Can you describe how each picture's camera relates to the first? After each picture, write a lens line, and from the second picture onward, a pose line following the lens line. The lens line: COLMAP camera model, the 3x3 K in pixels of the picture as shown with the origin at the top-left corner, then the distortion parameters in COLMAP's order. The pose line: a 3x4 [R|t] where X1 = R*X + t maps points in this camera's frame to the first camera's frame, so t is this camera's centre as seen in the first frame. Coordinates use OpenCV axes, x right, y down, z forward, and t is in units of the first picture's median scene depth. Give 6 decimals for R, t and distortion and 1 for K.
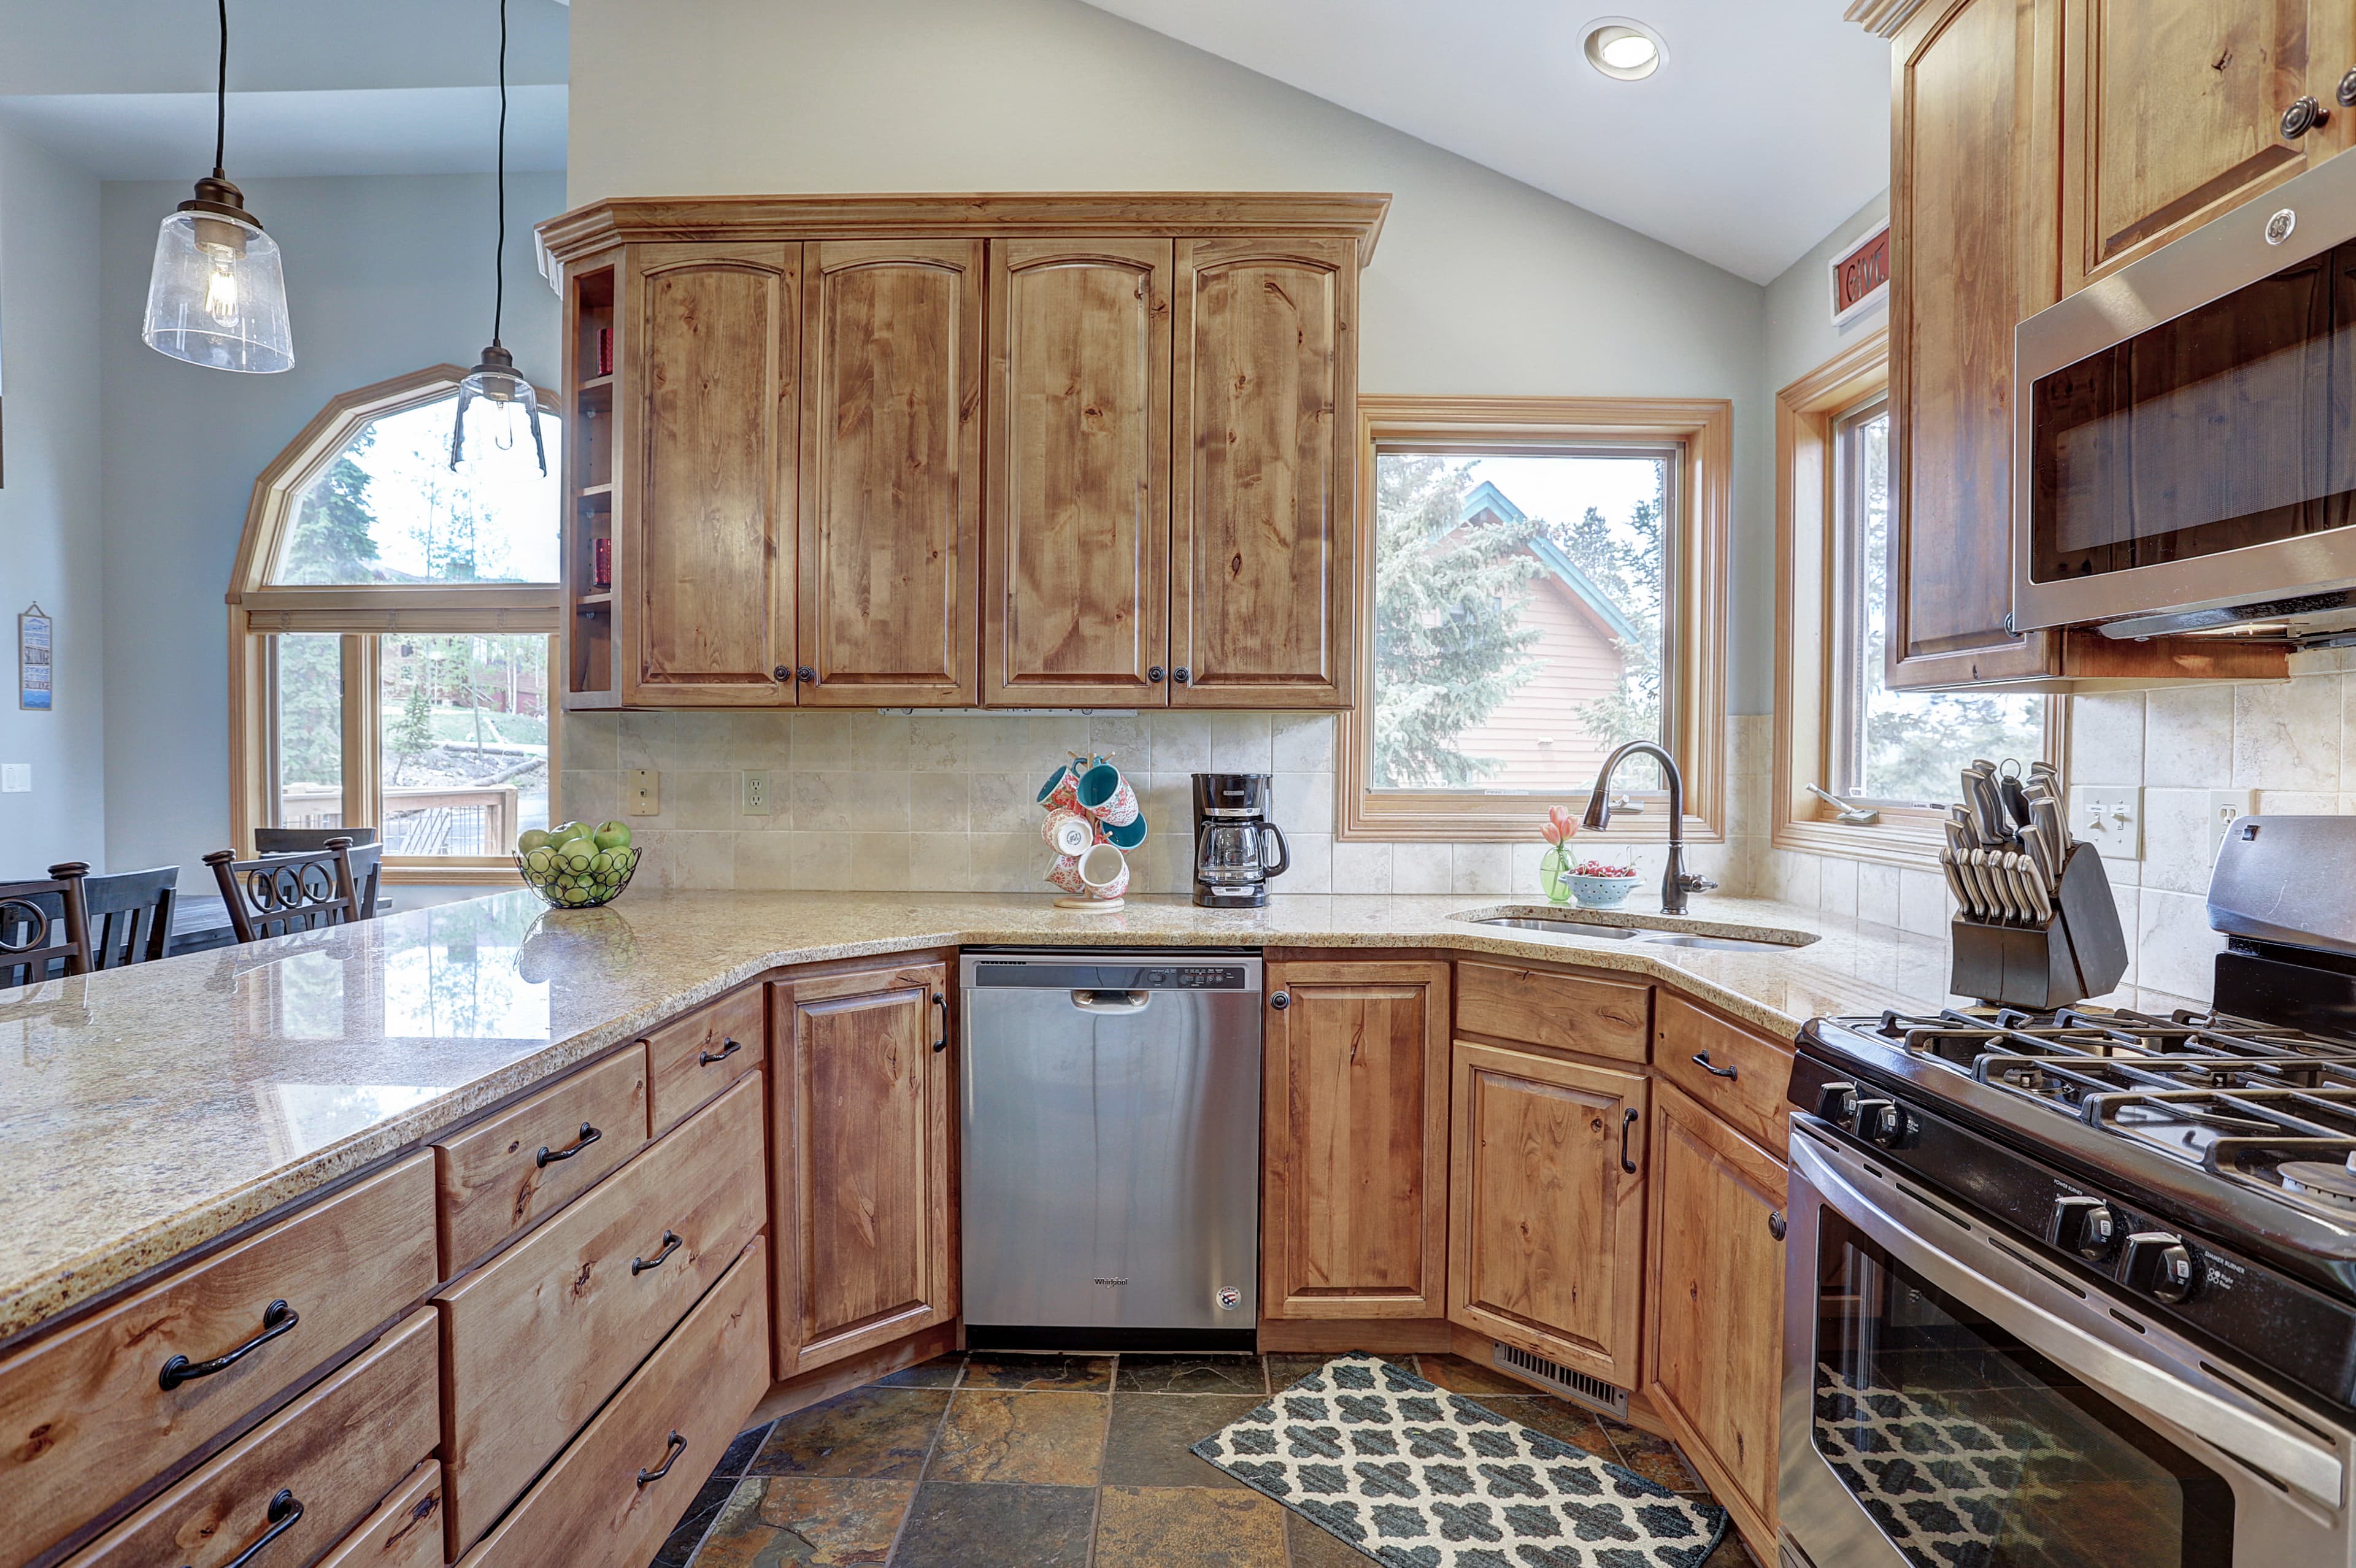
lens RADIAL K [[1188.7, 0, 1182.9], [0, 1188.7, 781.6], [0, 0, 1]] dist [-0.071021, 0.030908]
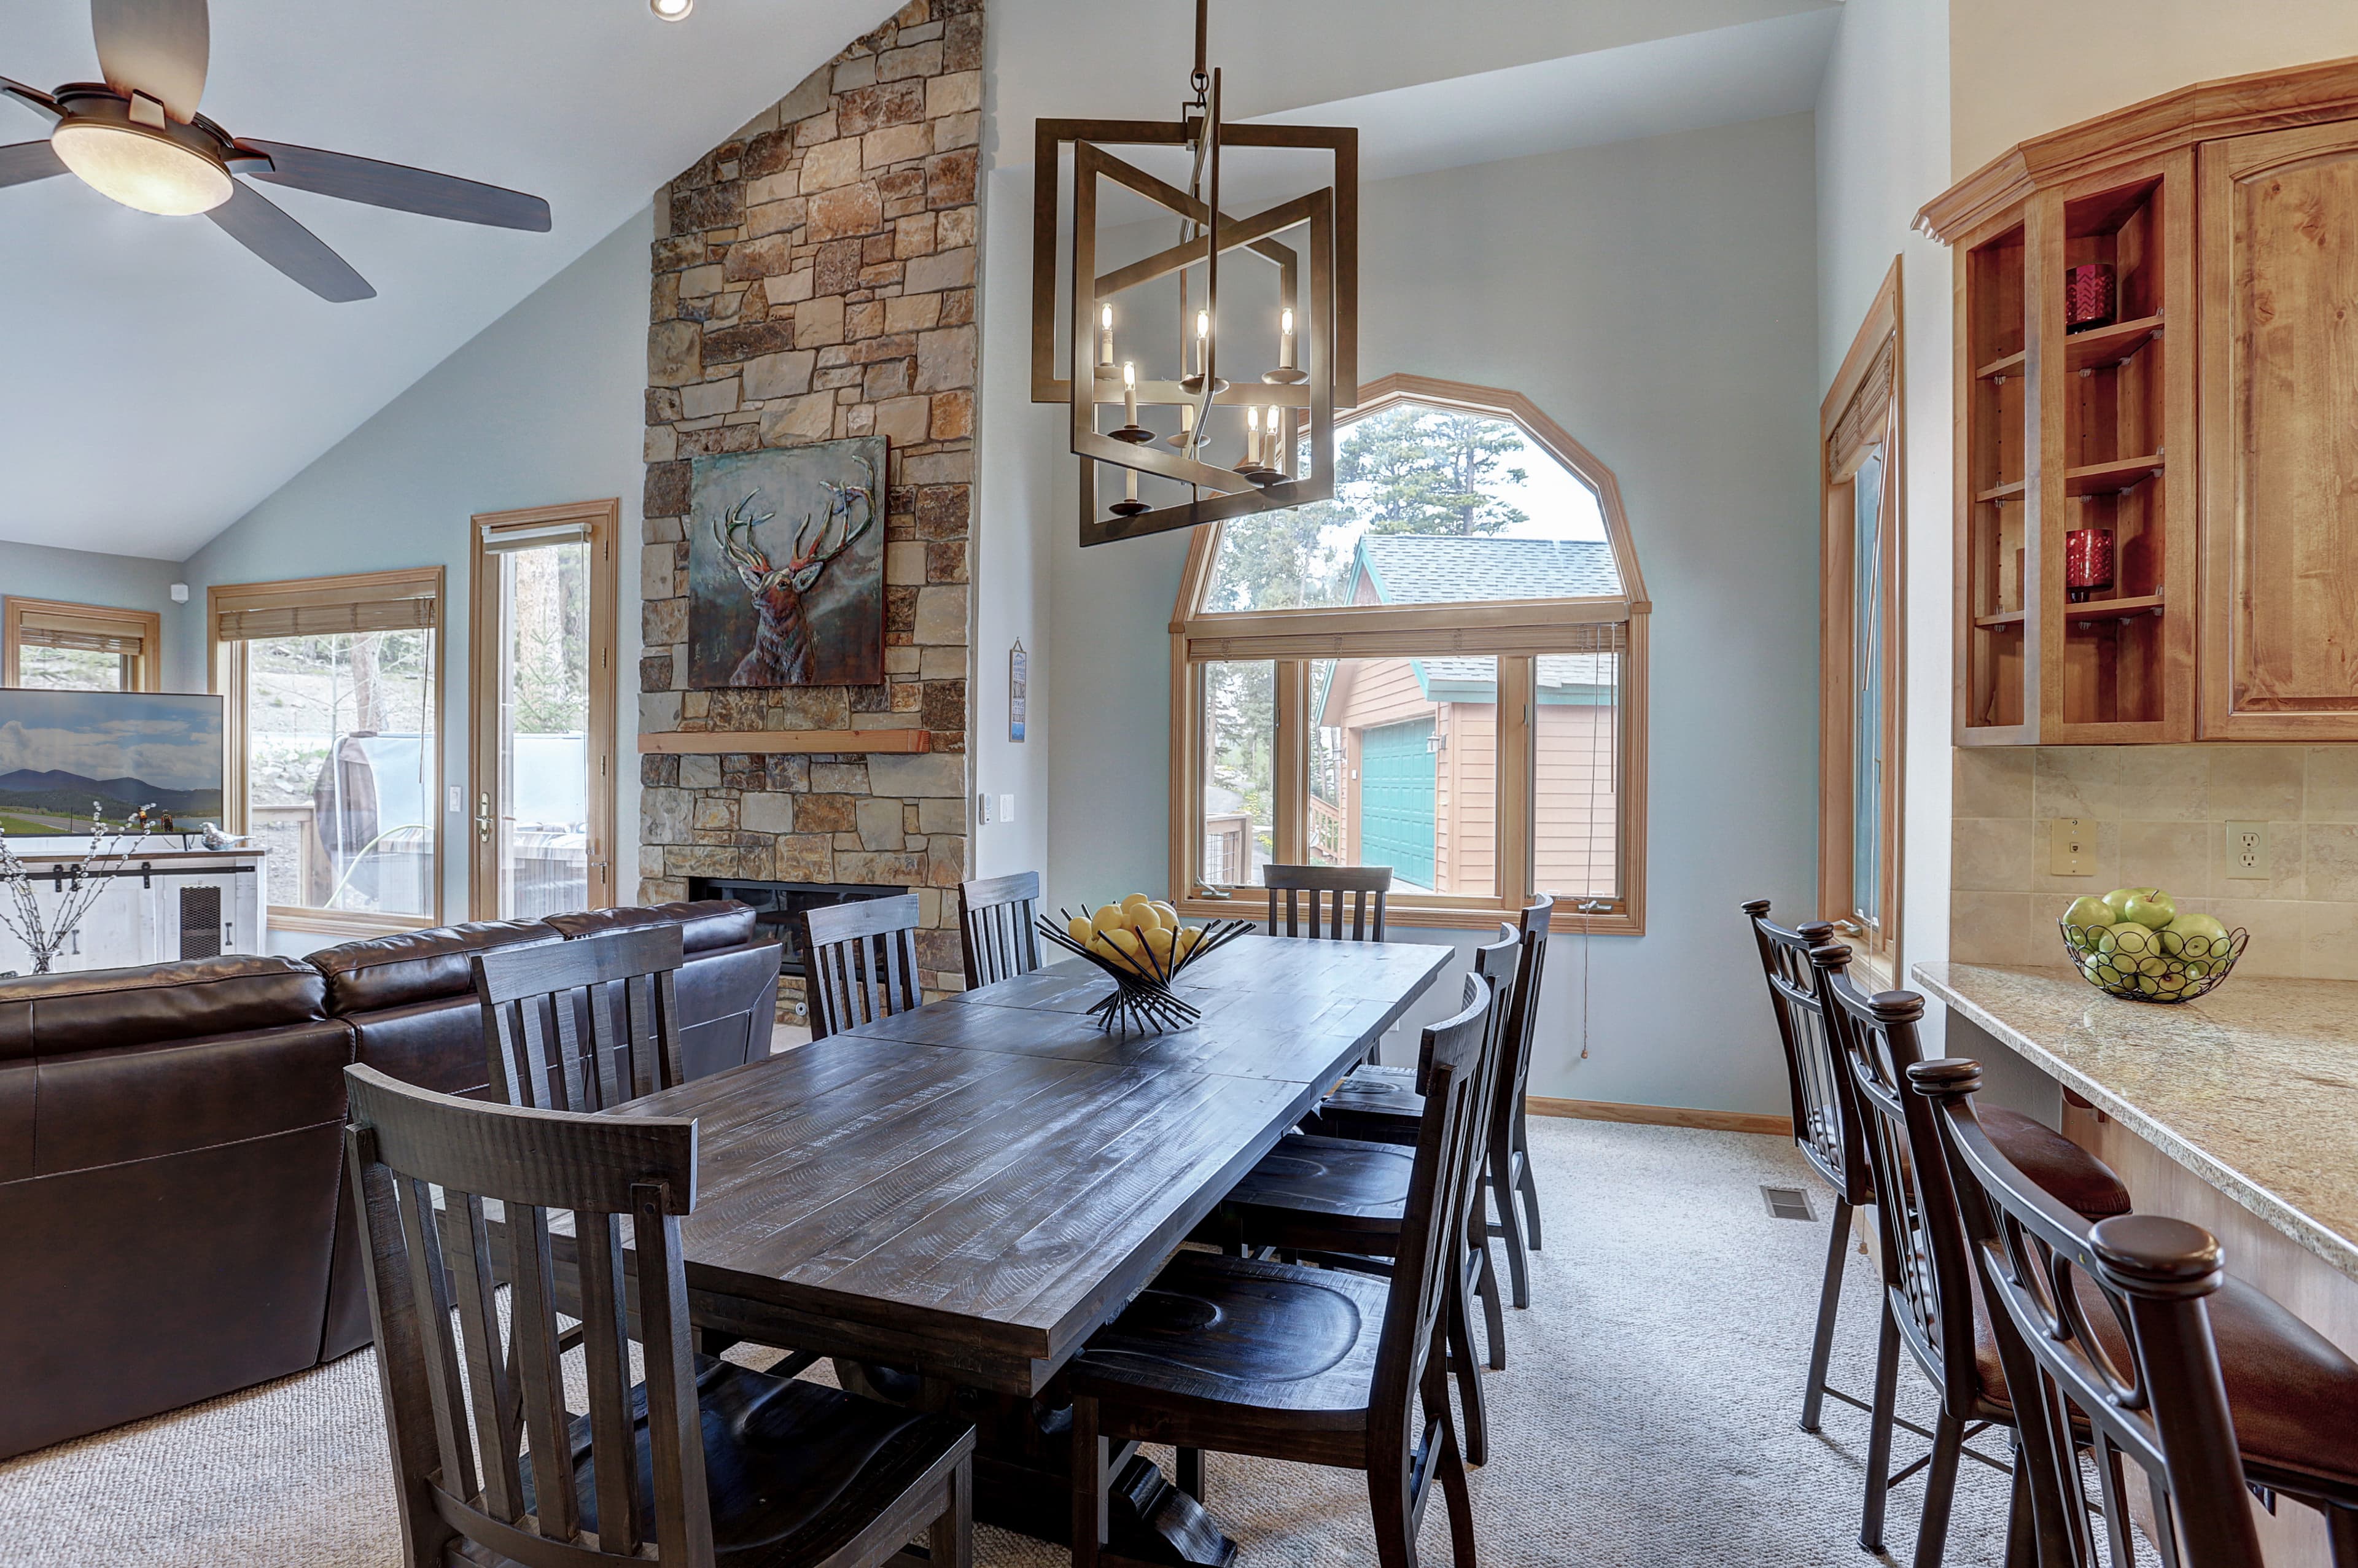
lens RADIAL K [[1189.7, 0, 1184.0], [0, 1189.7, 781.5], [0, 0, 1]] dist [-0.071021, 0.030908]
pose [[0.942027, 0.003251, -0.335521, -0.870317], [-0.008555, 0.999861, -0.014330, -0.021416], [0.335428, 0.016370, 0.941924, 0.062893]]
